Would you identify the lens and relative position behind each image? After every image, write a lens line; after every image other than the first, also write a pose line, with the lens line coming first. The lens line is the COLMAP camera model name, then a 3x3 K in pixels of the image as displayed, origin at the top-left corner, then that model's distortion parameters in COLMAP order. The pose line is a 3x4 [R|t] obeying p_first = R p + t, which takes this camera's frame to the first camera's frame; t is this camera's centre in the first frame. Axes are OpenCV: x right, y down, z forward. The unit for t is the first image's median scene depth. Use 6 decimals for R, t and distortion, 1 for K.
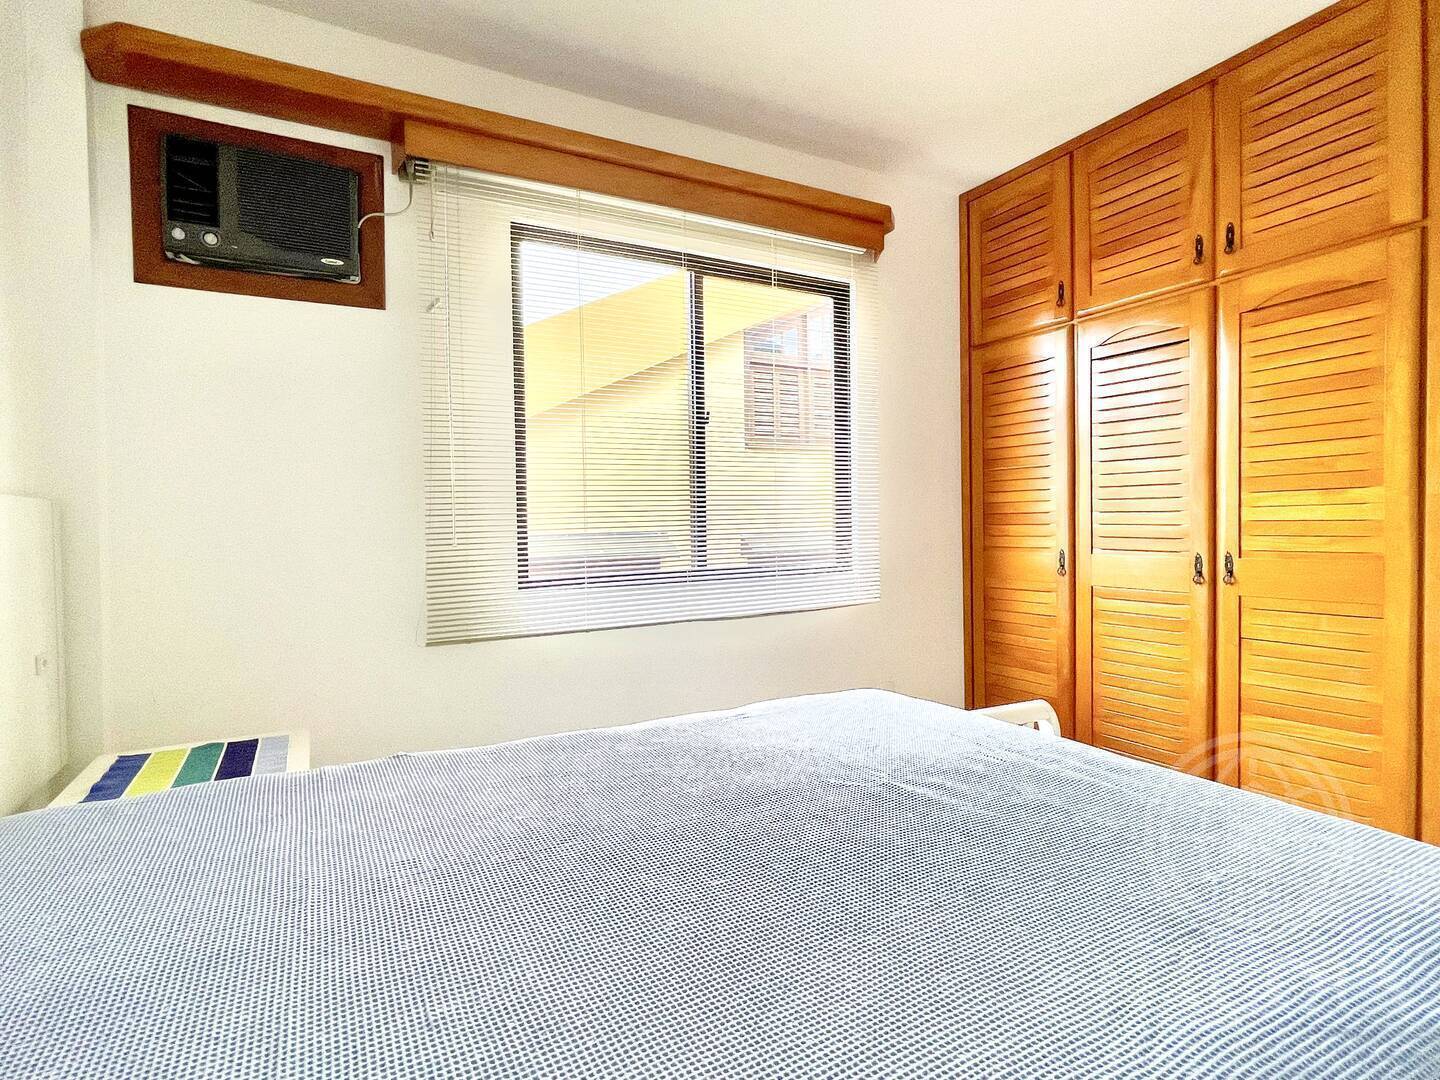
lens RADIAL K [[750.9, 0, 720.0], [0, 750.9, 540.0], [0, 0, 1]] dist [-0.001634, -0.000675]
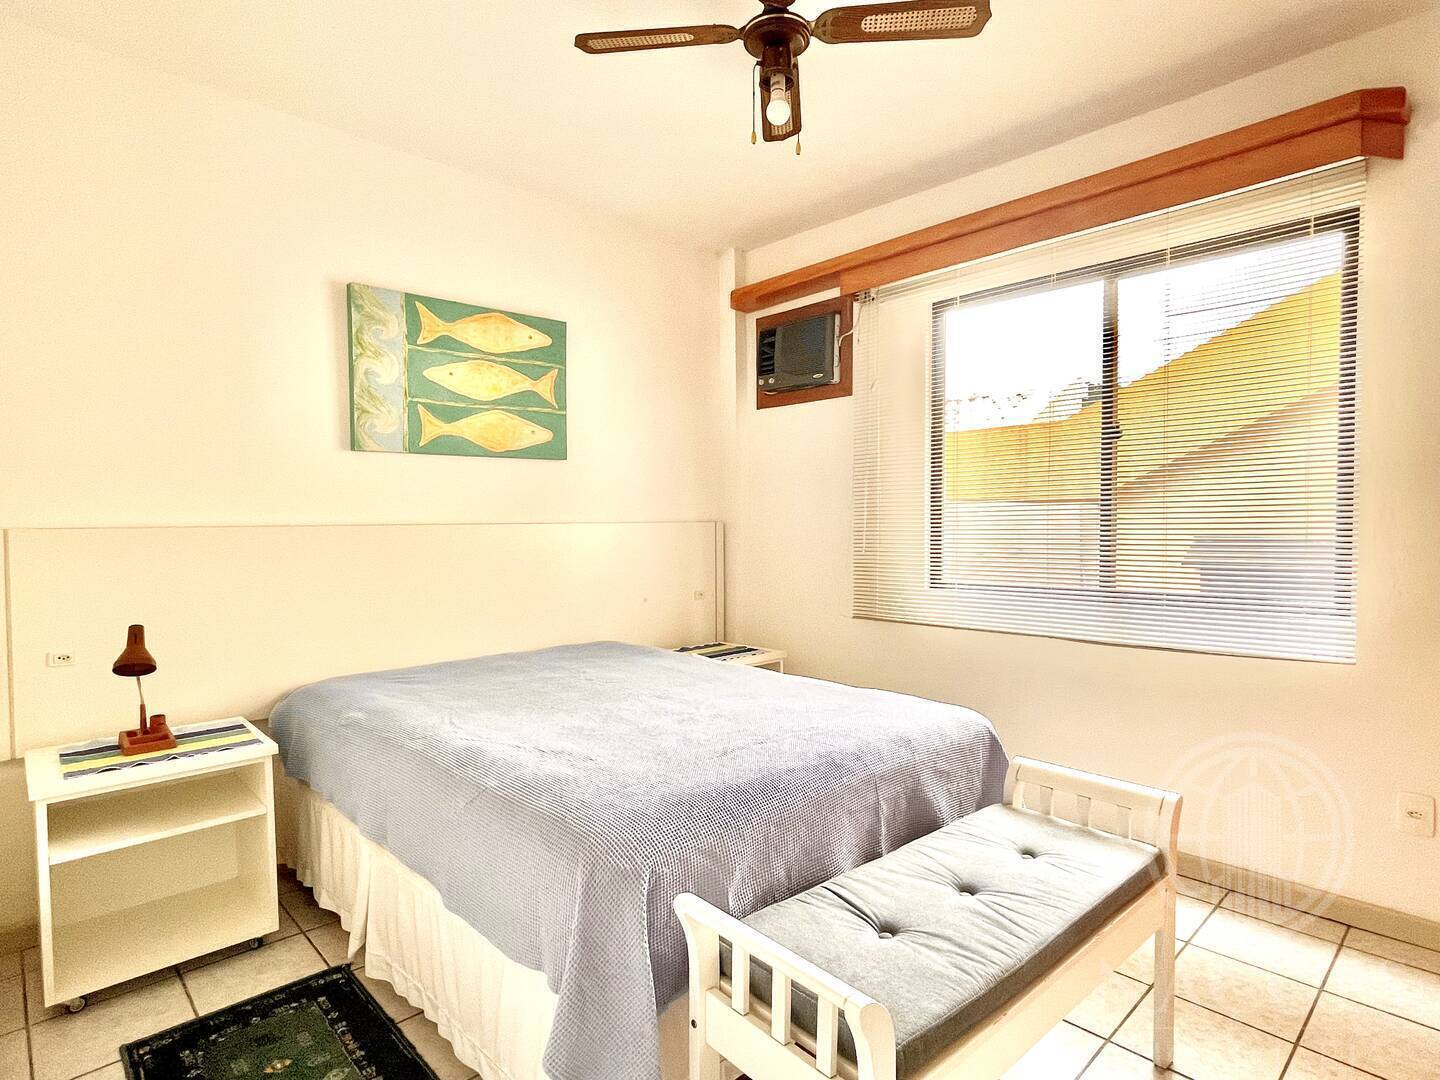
lens RADIAL K [[768.4, 0, 712.1], [0, 768.4, 543.5], [0, 0, 1]] dist [-0.010700, 0.000482]
pose [[0.256216, 0.040389, -0.965775, 0.982338], [-0.015152, 0.999172, 0.037766, -0.061364], [0.966501, 0.004957, 0.256616, 0.328076]]
